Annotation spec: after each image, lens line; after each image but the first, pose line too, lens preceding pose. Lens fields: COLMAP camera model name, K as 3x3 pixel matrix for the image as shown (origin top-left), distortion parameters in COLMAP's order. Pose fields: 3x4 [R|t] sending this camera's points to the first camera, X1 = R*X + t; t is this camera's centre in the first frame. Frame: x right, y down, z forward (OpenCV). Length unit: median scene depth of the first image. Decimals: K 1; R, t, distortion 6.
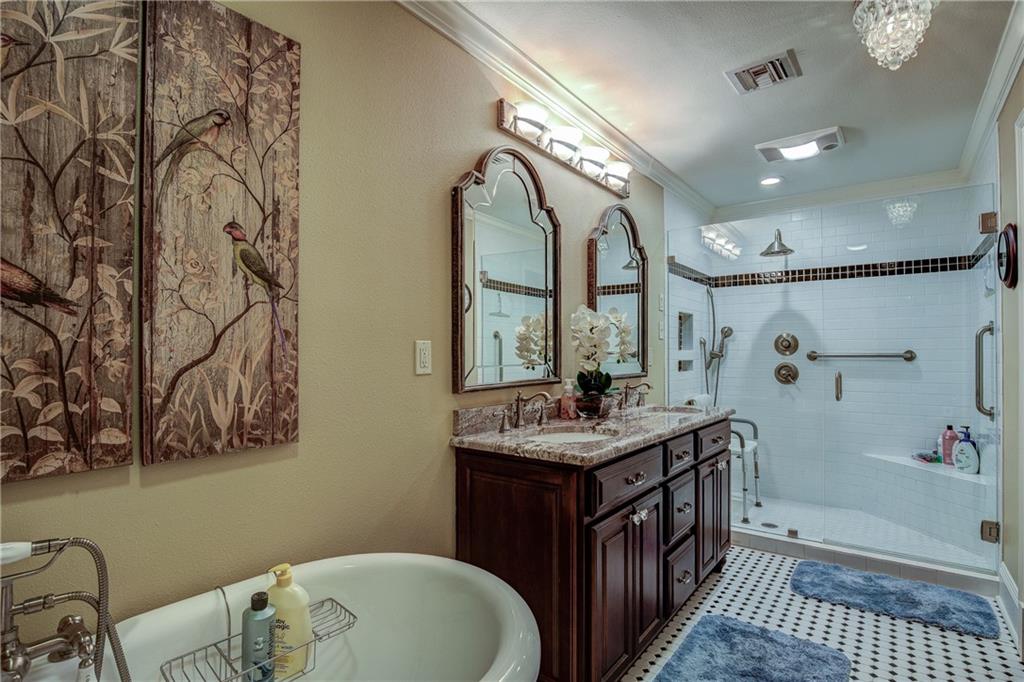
lens RADIAL K [[495.0, 0, 512.4], [0, 495.0, 345.4], [0, 0, 1]] dist [-0.001703, -0.000308]
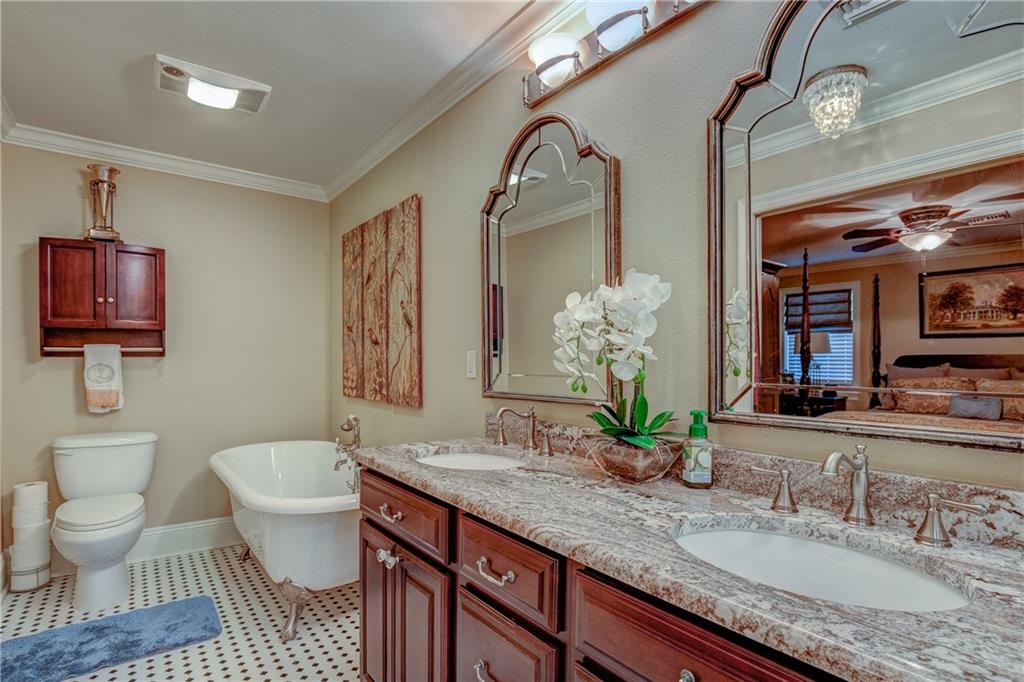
lens RADIAL K [[495.0, 0, 512.5], [0, 495.0, 361.6], [0, 0, 1]] dist [-0.001703, -0.000308]
pose [[-0.235196, 0.001778, -0.971946, 1.541211], [0.015629, 0.999876, -0.001953, 0.032676], [0.971822, -0.015650, -0.235194, 2.129588]]
